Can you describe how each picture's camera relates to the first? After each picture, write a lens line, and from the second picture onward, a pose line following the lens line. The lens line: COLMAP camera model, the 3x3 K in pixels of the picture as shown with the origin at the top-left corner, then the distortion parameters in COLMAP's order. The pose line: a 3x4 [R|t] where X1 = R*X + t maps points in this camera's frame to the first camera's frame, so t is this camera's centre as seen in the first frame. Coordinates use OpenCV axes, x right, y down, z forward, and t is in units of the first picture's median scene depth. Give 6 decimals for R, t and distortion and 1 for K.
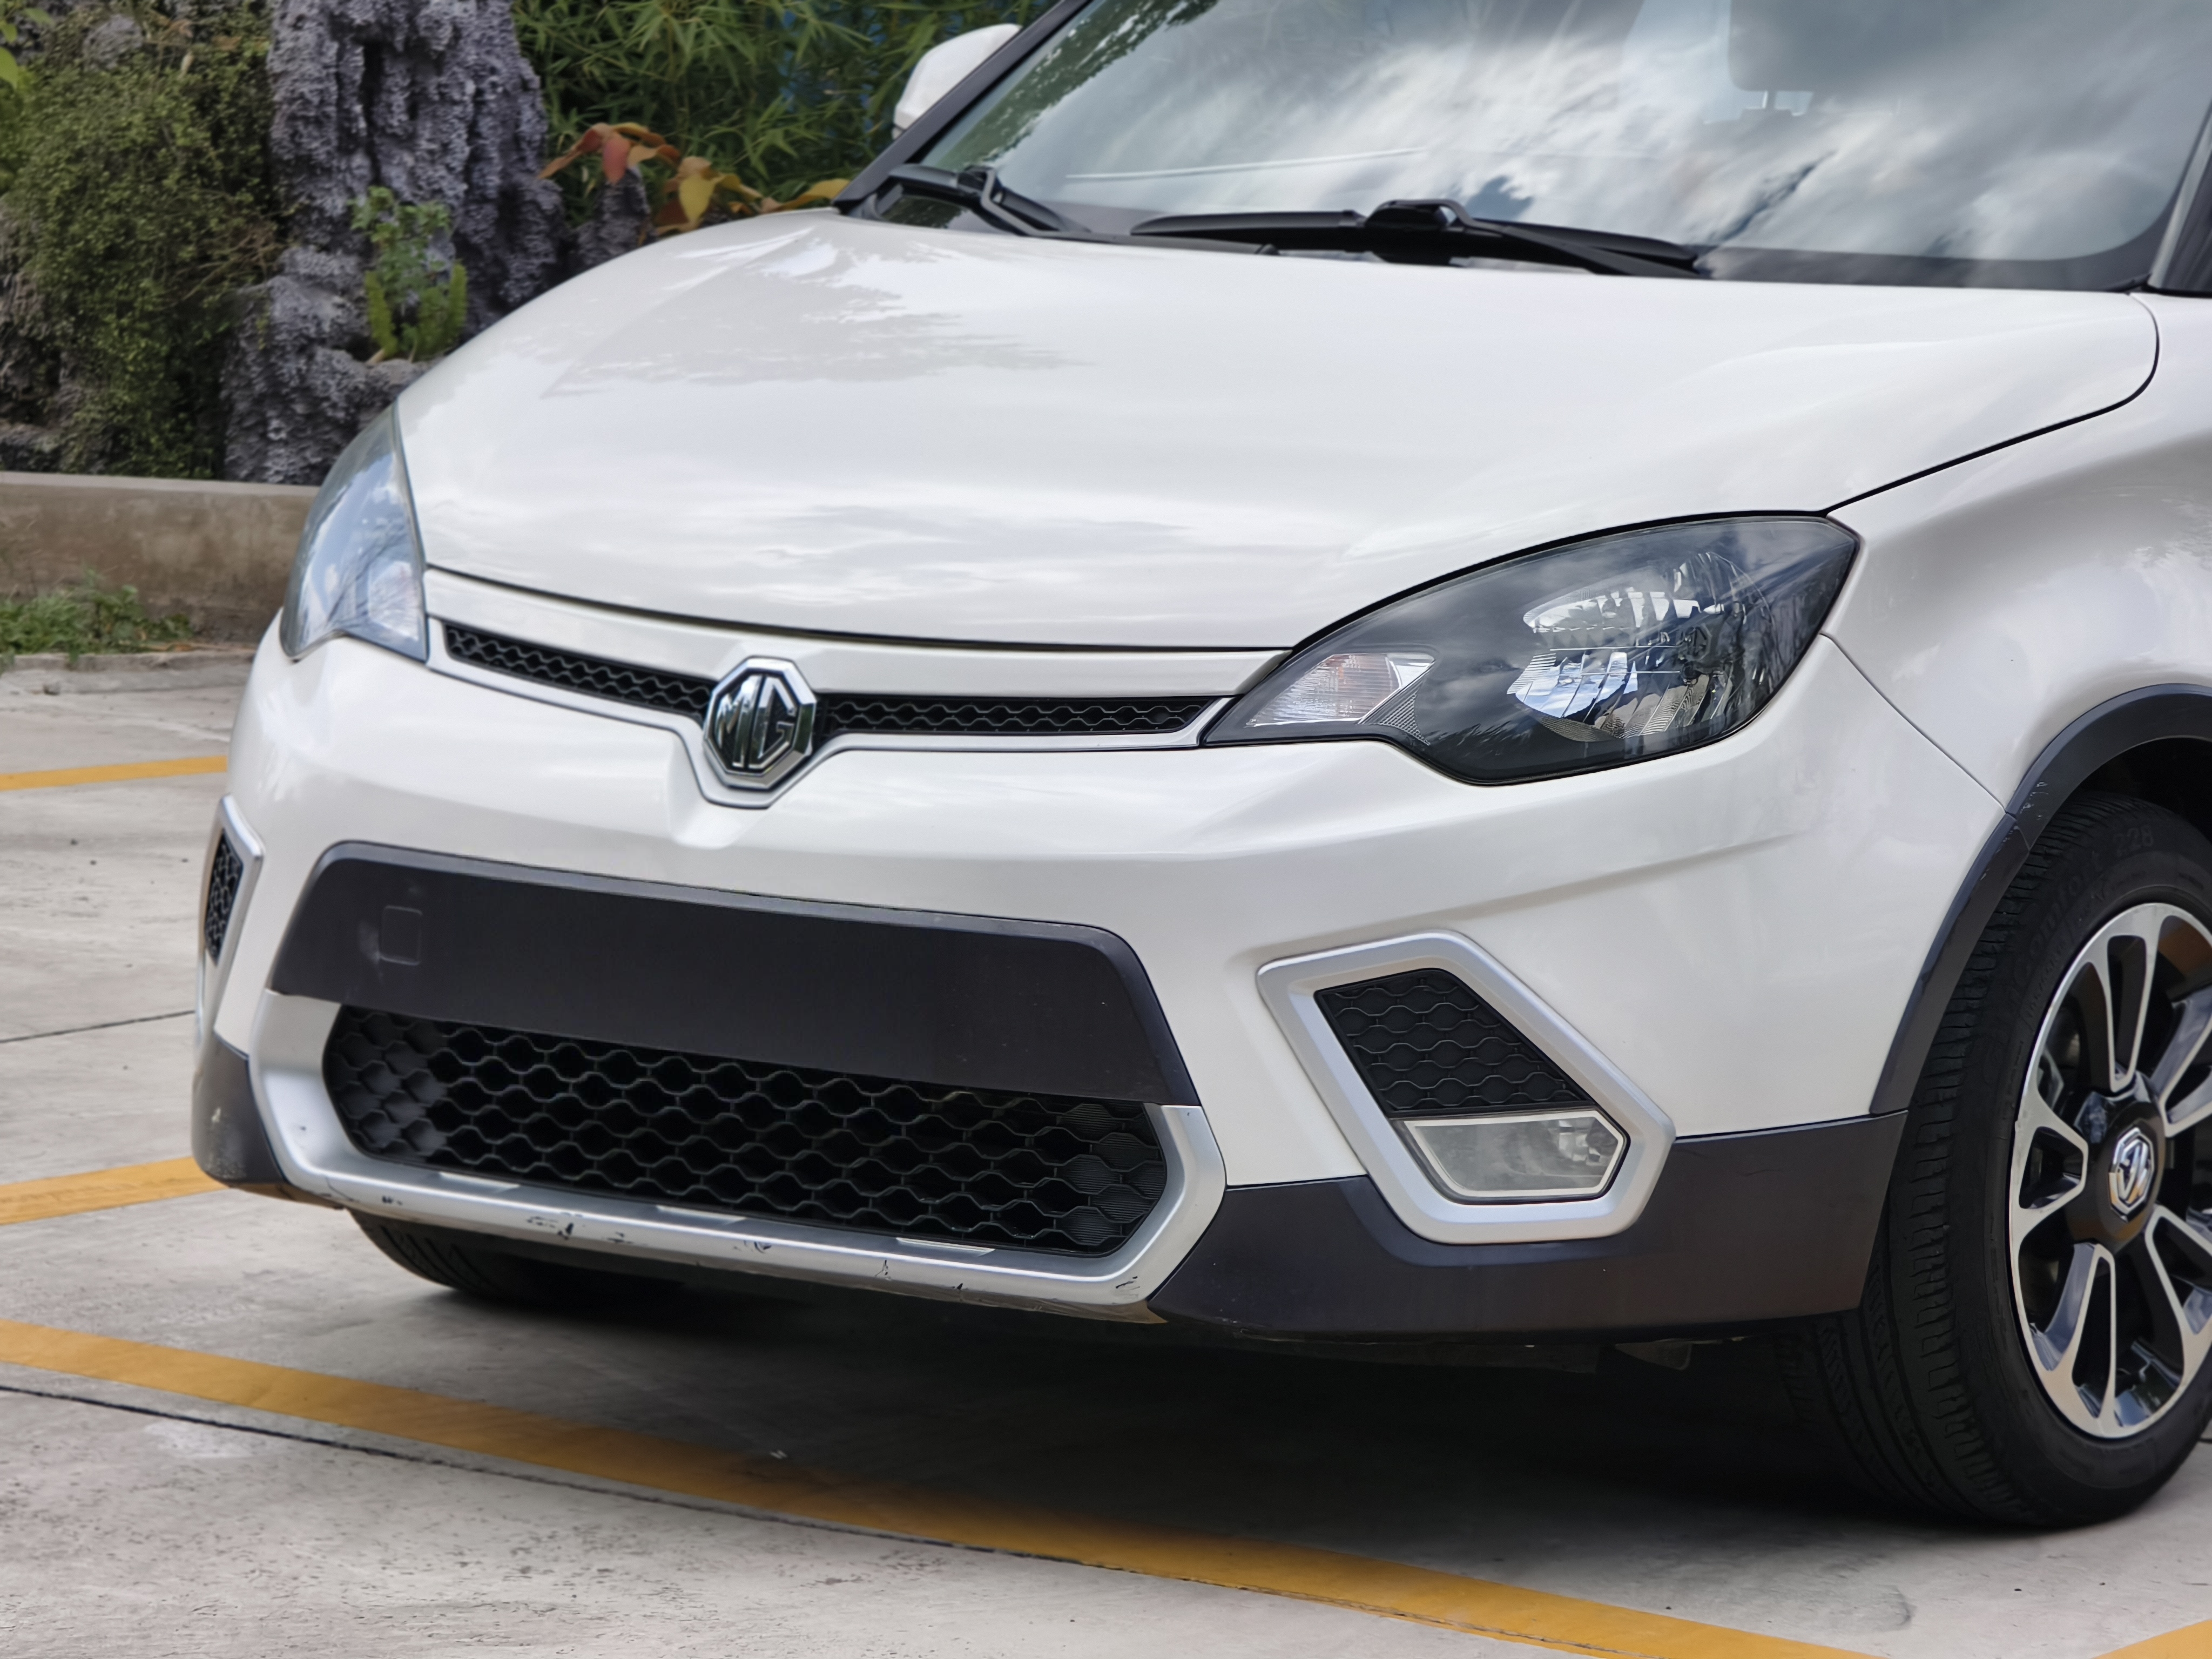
lens RADIAL K [[8605.2, 0, 1107.2], [0, 8605.2, 830.2], [0, 0, 1]] dist [0.291489, 0.000000]
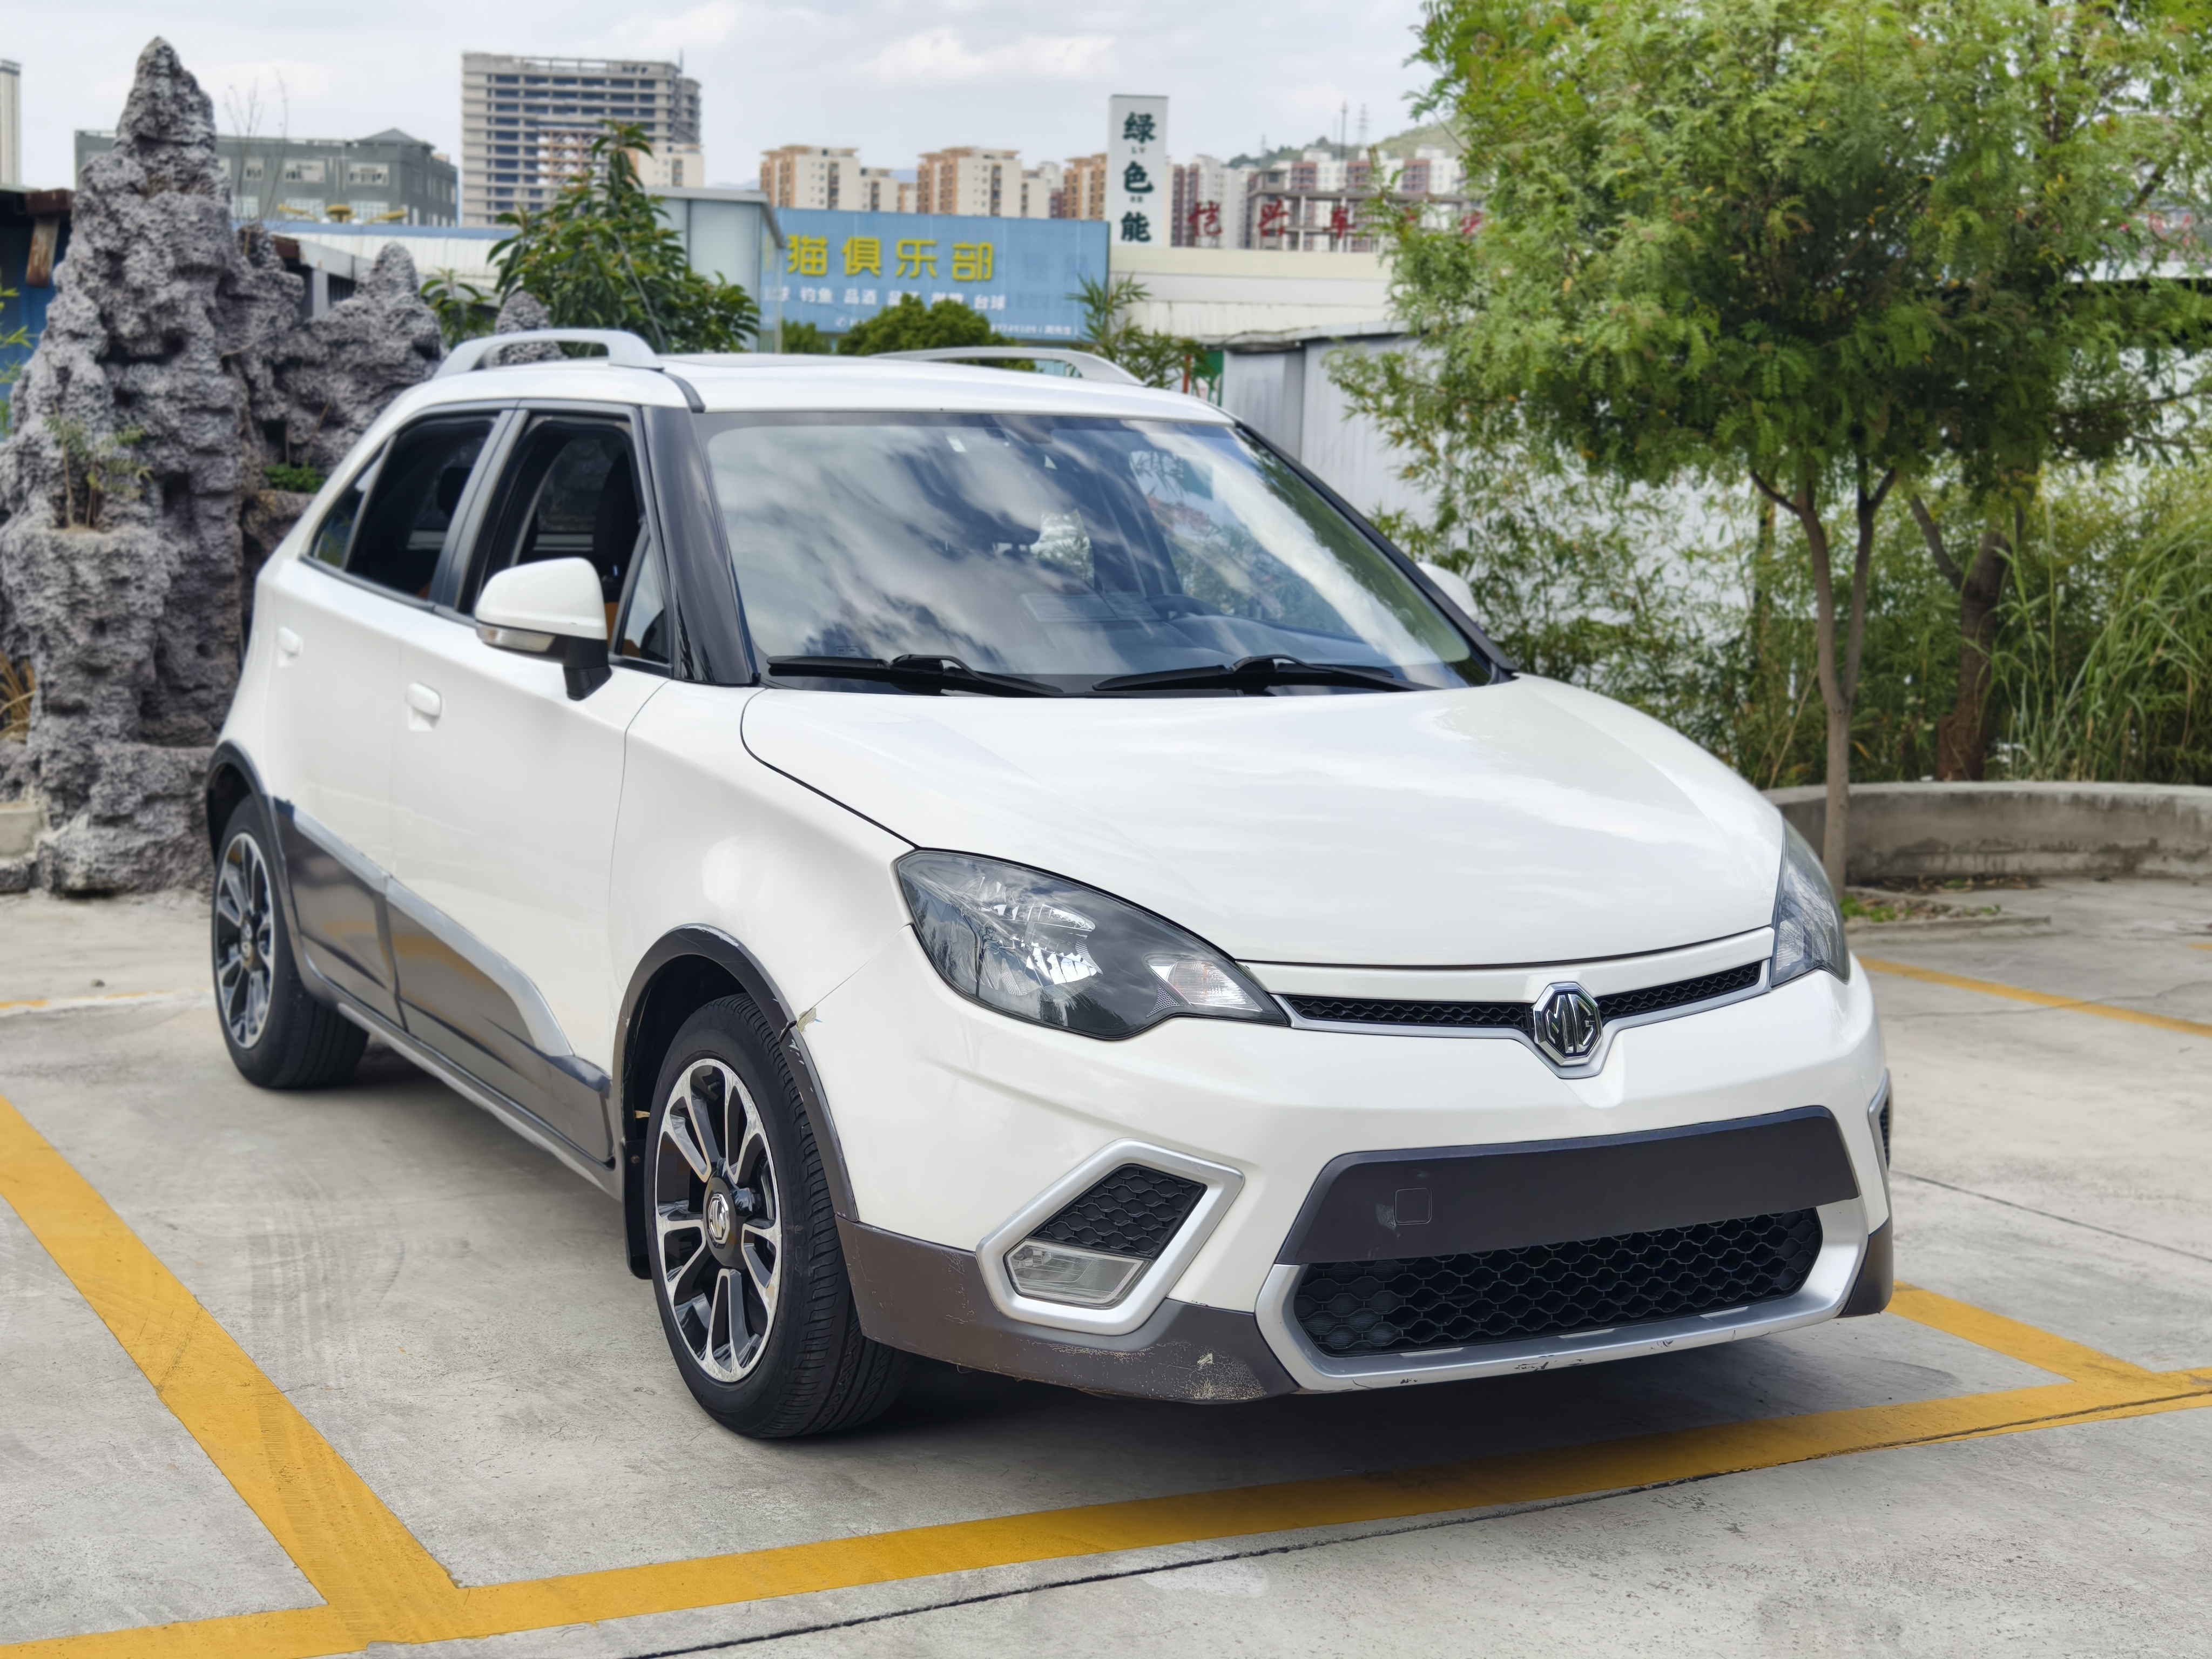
lens RADIAL K [[3250.3, 0, 1036.9], [0, 3250.3, 785.5], [0, 0, 1]] dist [-0.002670, 0.000000]
pose [[0.482921, -0.116102, 0.867933, -0.605554], [0.092335, 0.992397, 0.081375, -0.114331], [-0.870782, 0.040843, 0.489970, 0.790795]]
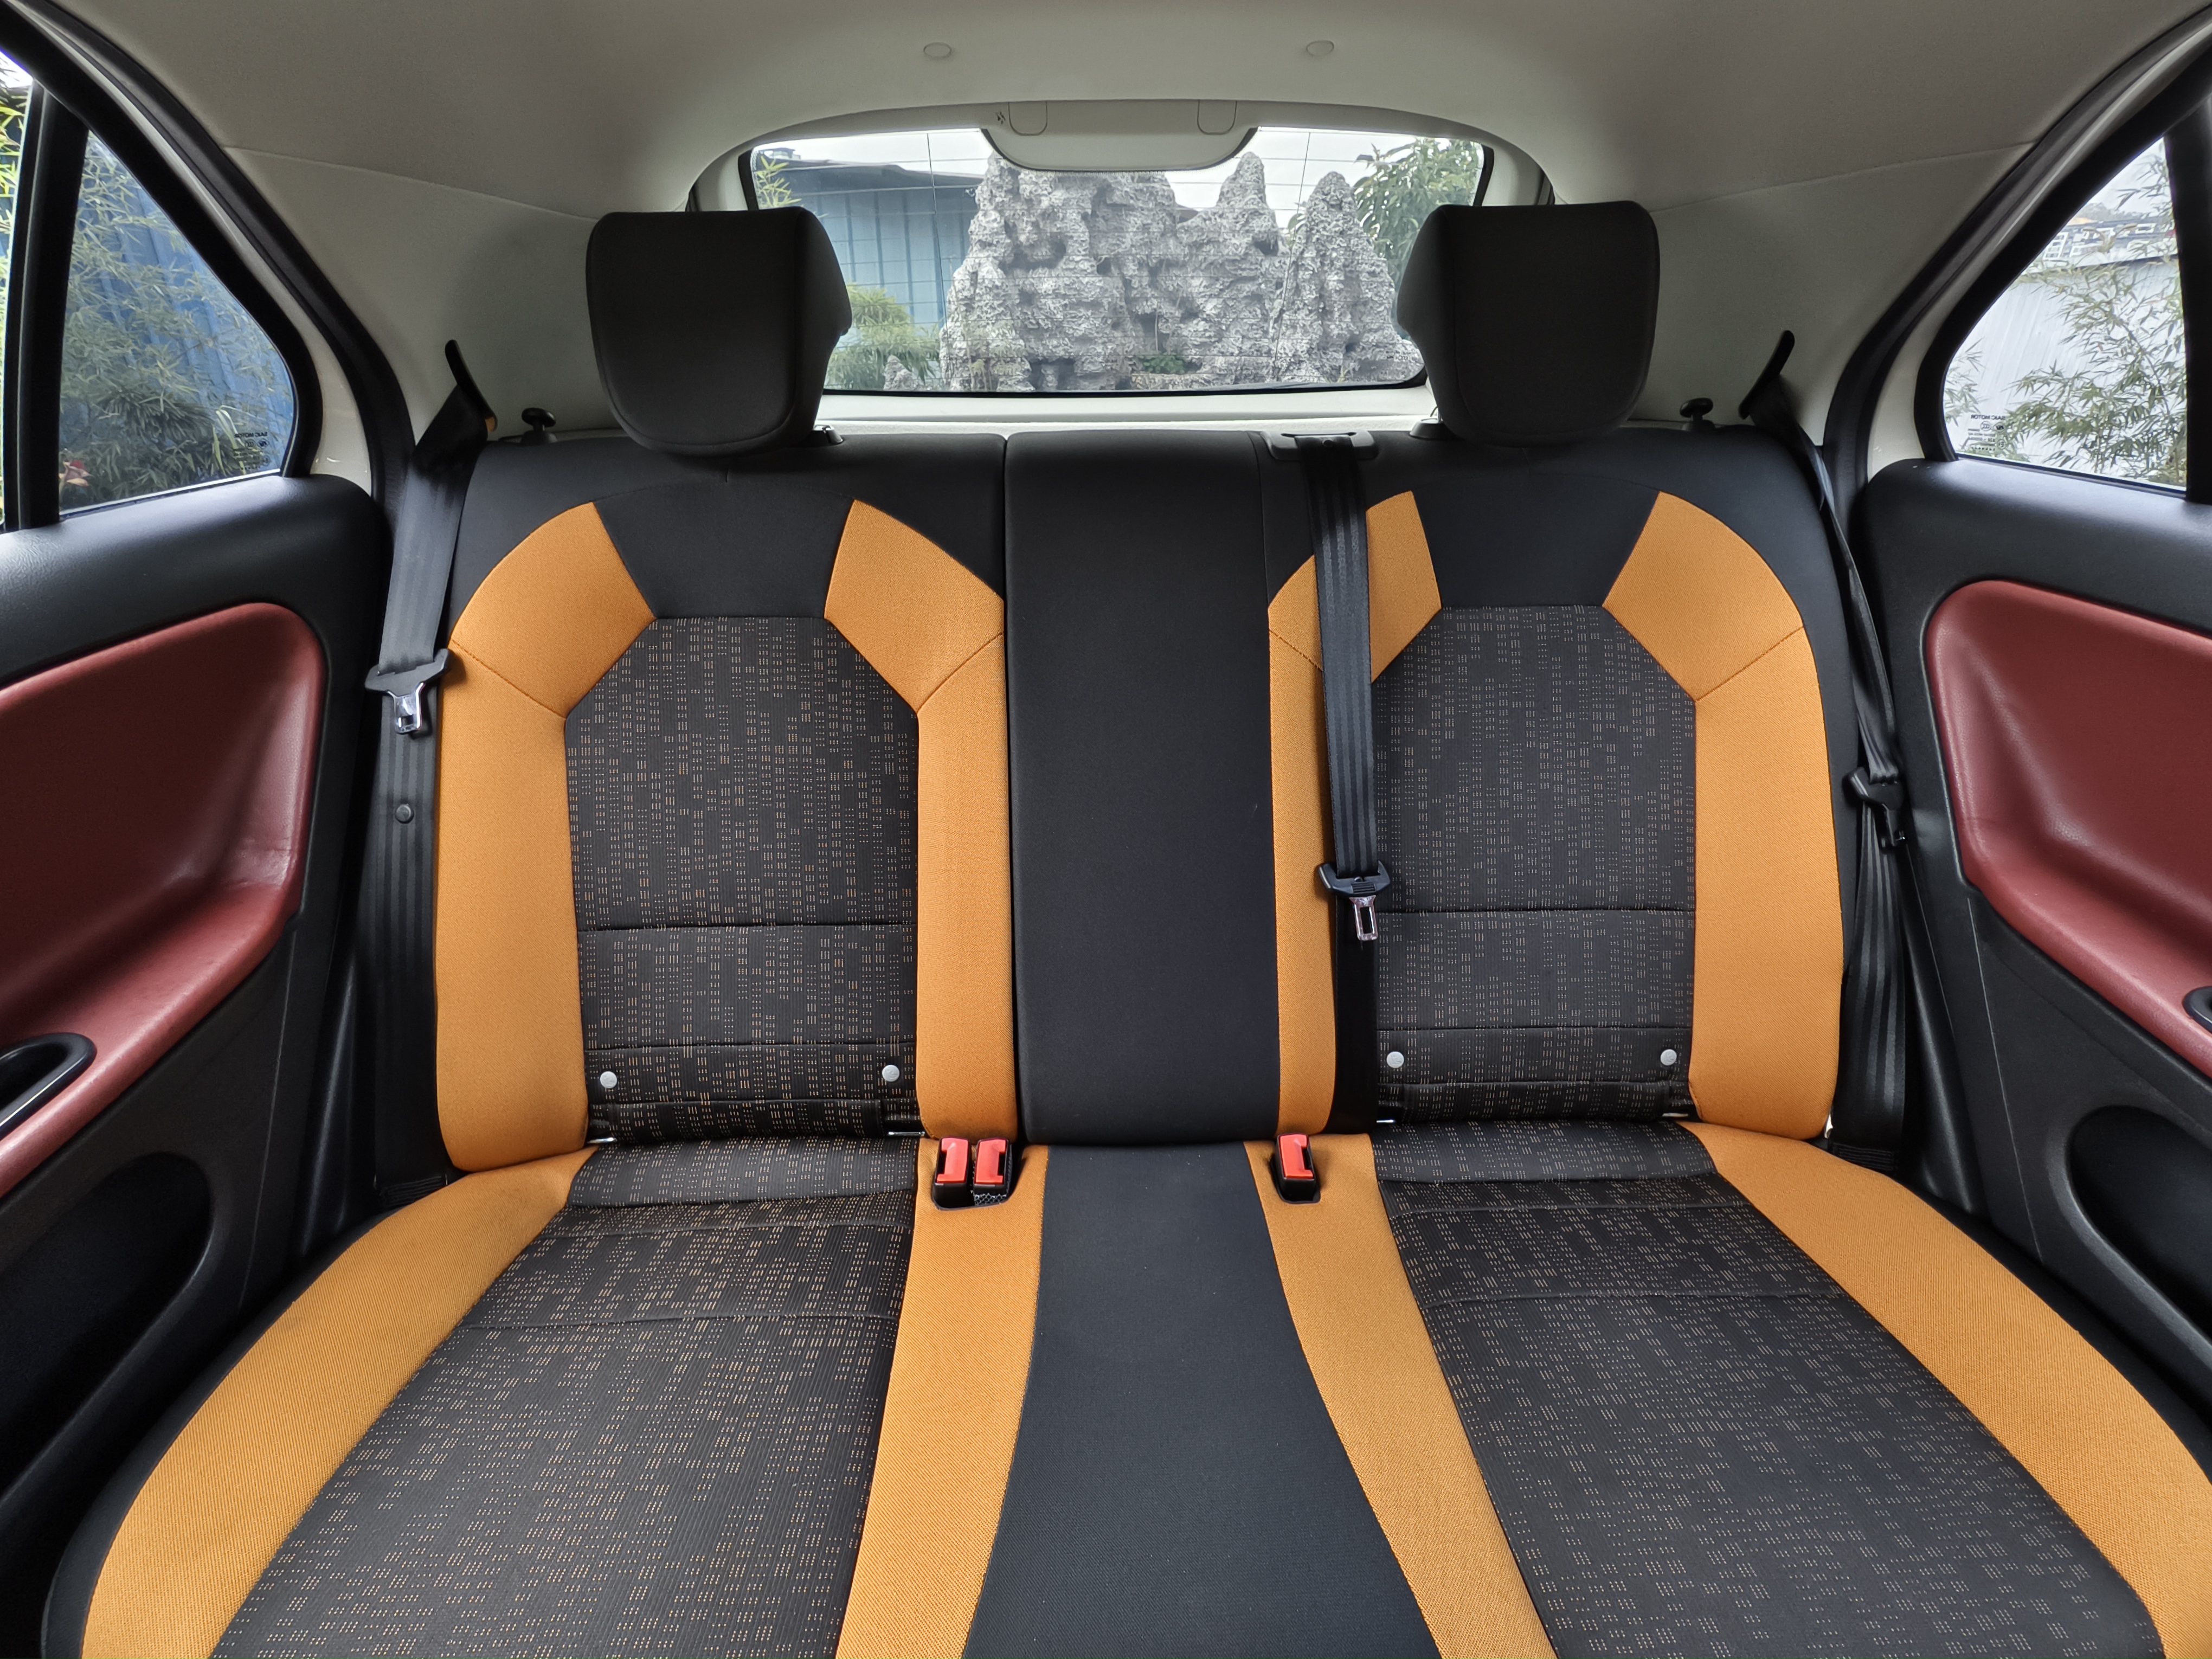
lens RADIAL K [[1017.0, 0, 1106.3], [0, 1017.0, 834.5], [0, 0, 1]] dist [-0.000766, -0.001805]
pose [[0.825028, -0.272208, 0.495209, 0.120694], [0.100461, 0.933027, 0.345498, -0.113270], [-0.556091, -0.235296, 0.797119, 1.264727]]
